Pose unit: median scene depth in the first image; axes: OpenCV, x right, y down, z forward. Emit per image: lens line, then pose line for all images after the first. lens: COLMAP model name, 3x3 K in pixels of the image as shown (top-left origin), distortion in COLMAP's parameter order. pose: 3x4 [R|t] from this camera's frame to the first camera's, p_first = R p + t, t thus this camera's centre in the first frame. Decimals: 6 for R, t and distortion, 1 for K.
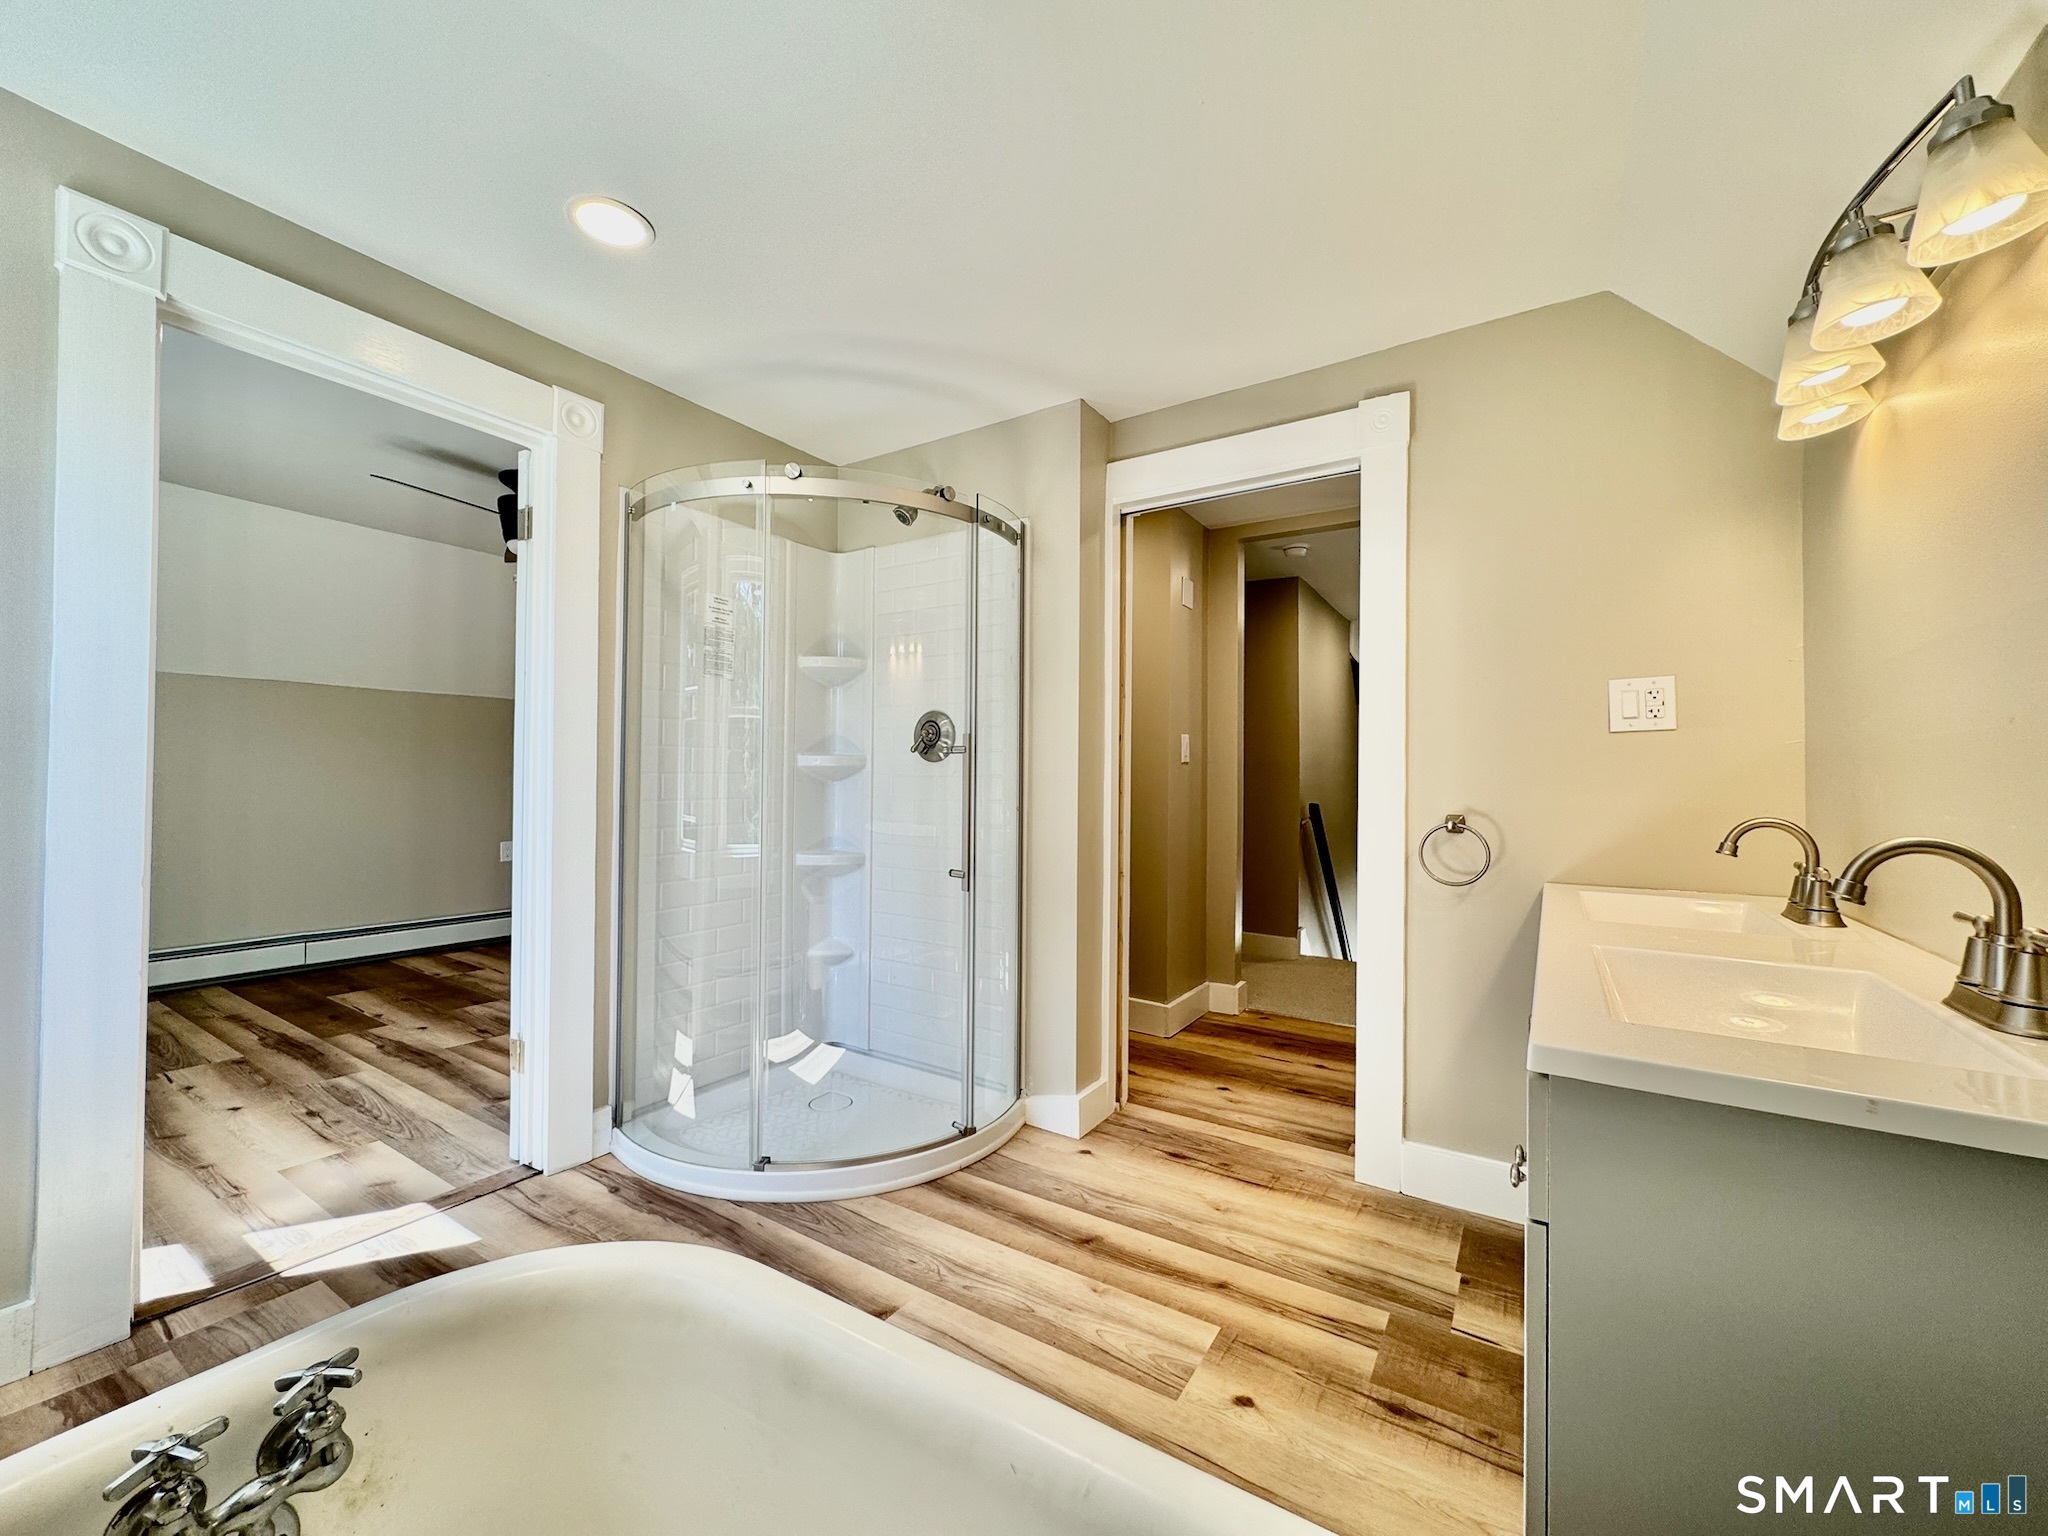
lens RADIAL K [[834.7, 0, 1030.8], [0, 834.7, 750.2], [0, 0, 1]] dist [-0.001912, 0.000294]
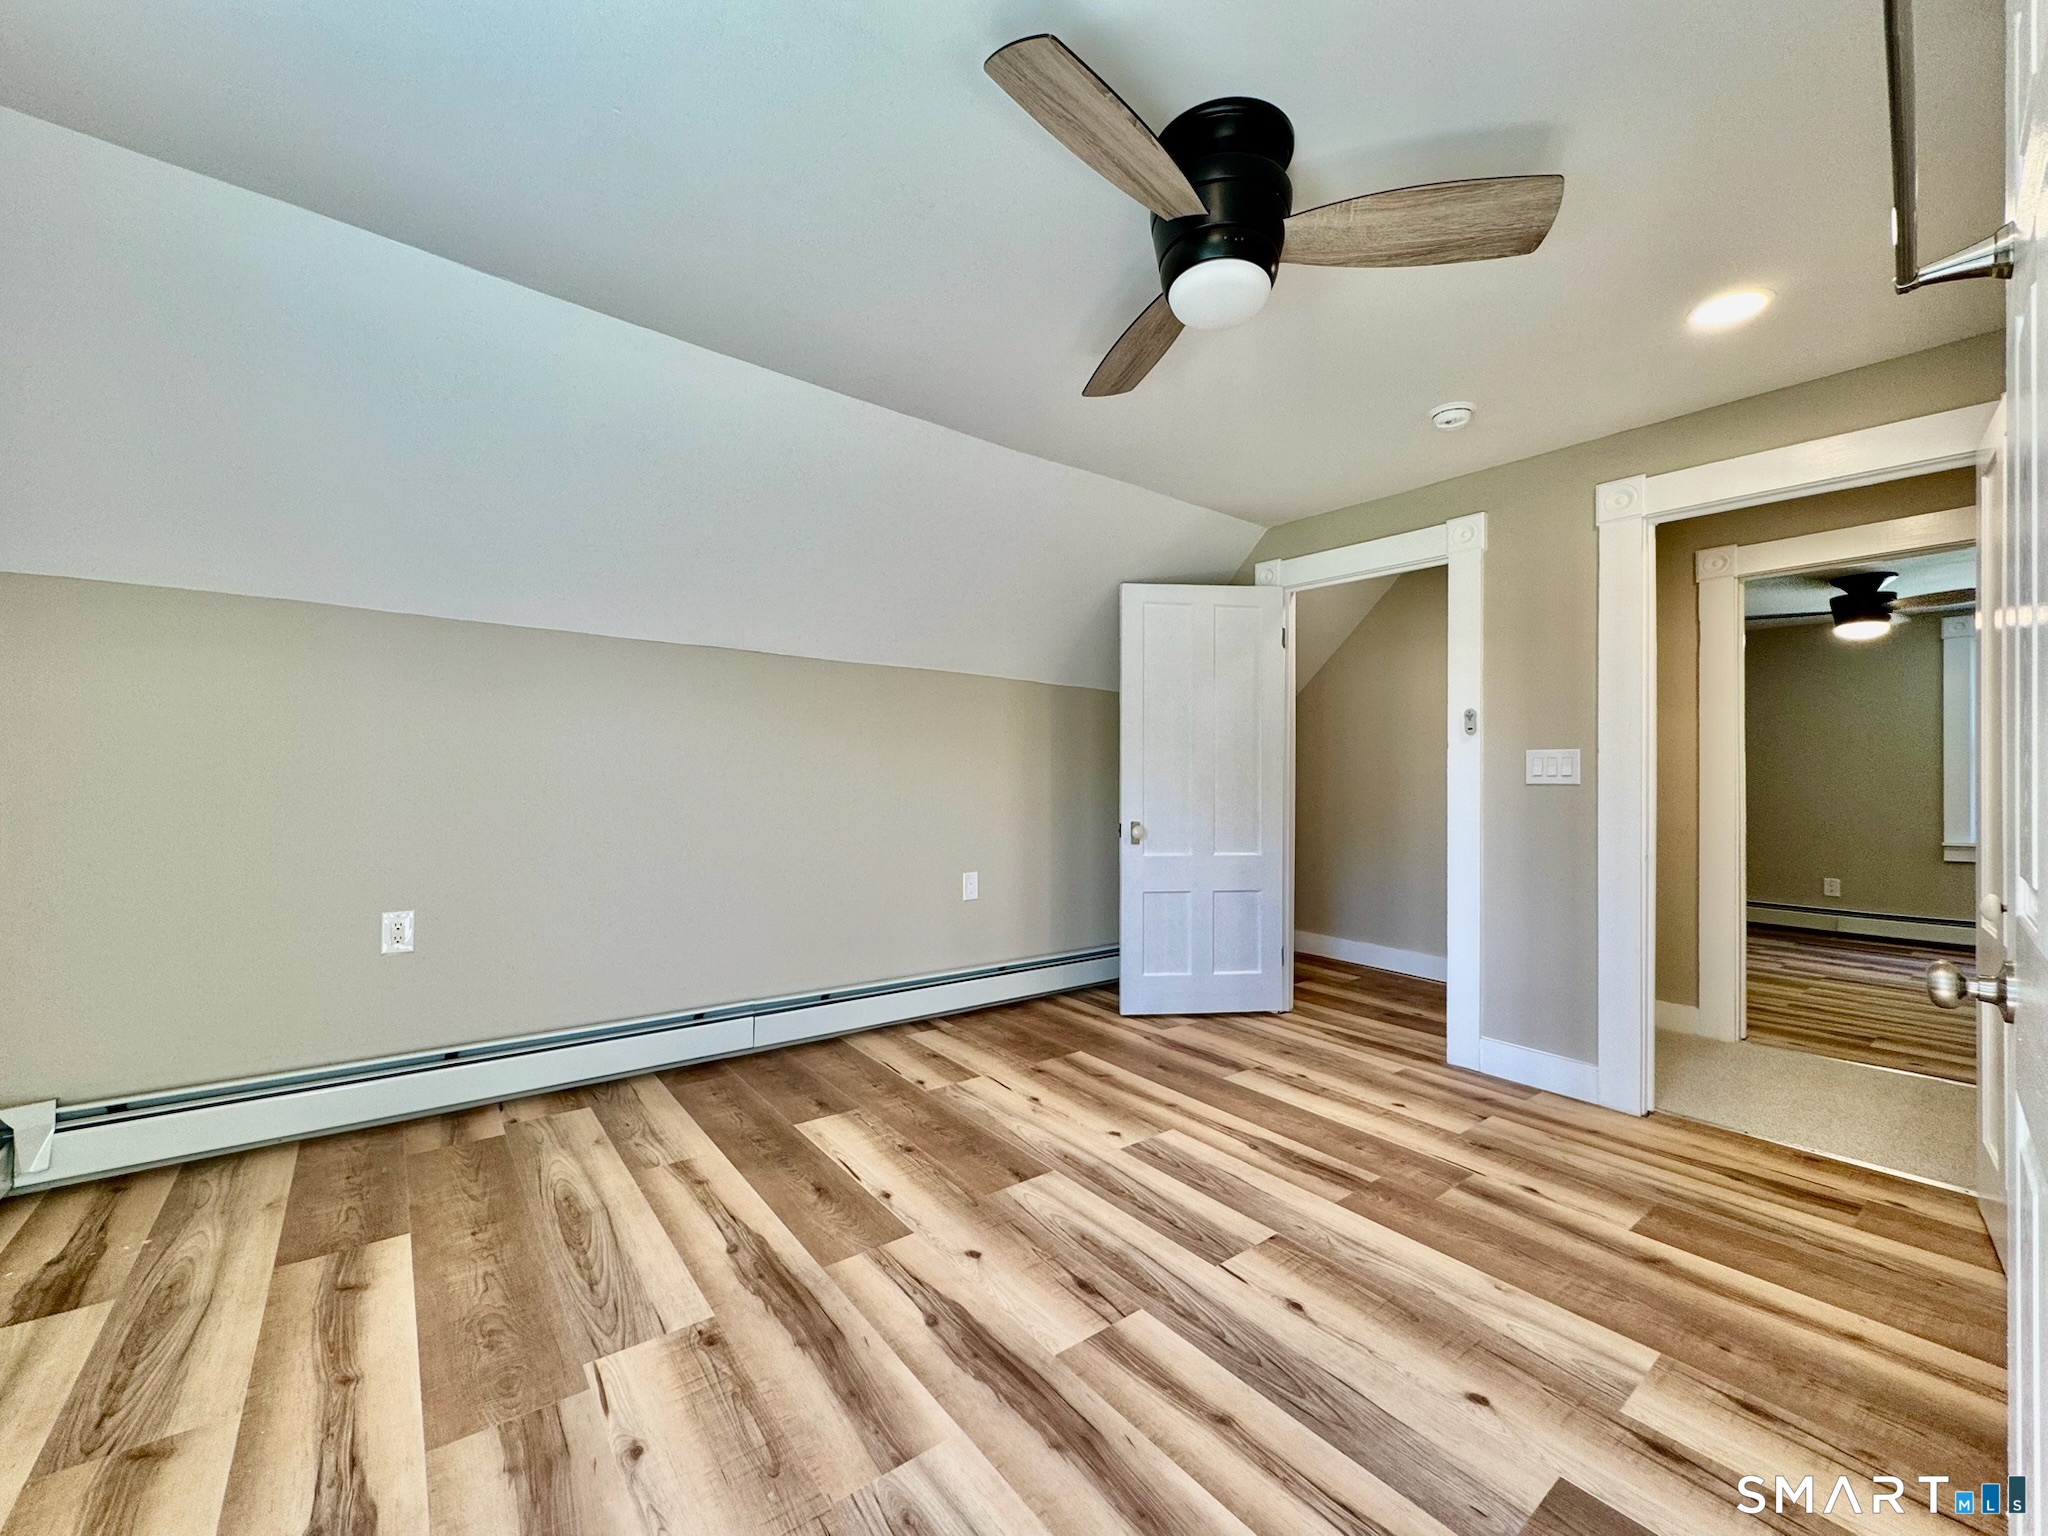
lens RADIAL K [[834.7, 0, 1029.1], [0, 834.7, 765.8], [0, 0, 1]] dist [-0.001912, 0.000294]
pose [[0.947082, 0.004467, -0.320962, -0.556301], [0.000357, 0.999888, 0.014967, 0.013139], [0.320992, -0.014290, 0.946974, 0.539495]]
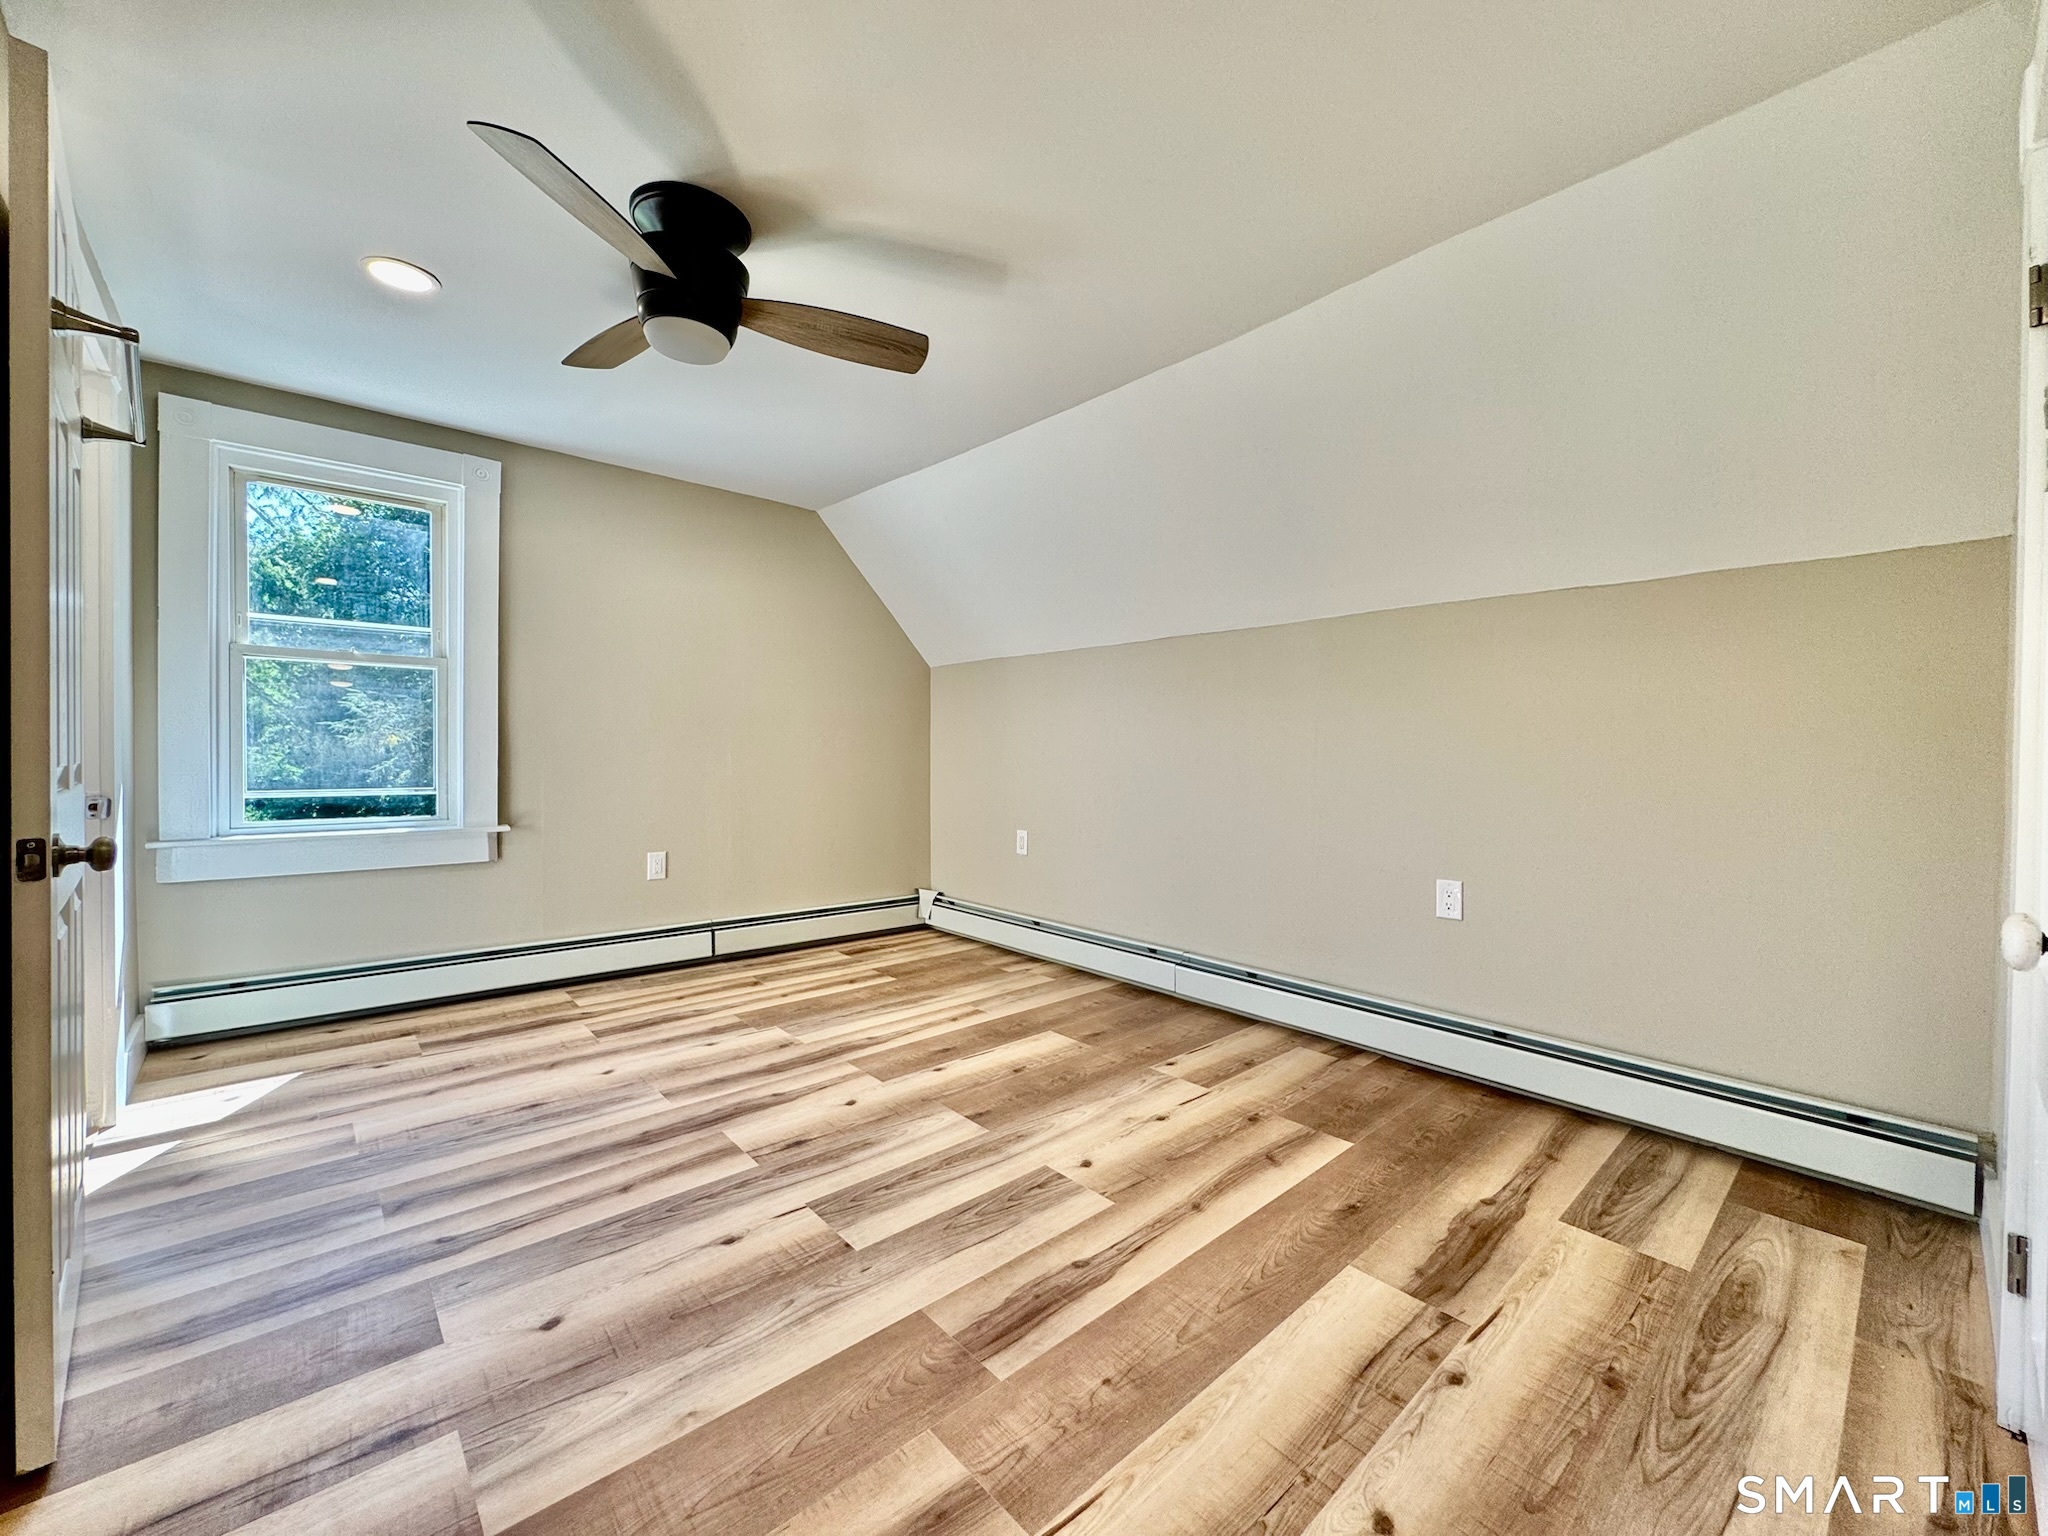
lens RADIAL K [[834.7, 0, 1031.7], [0, 834.7, 772.6], [0, 0, 1]] dist [-0.001912, 0.000294]
pose [[-0.271121, 0.010645, -0.962487, -0.101780], [0.019132, 0.999801, 0.005668, 0.056834], [0.962355, -0.016878, -0.271270, 1.420698]]
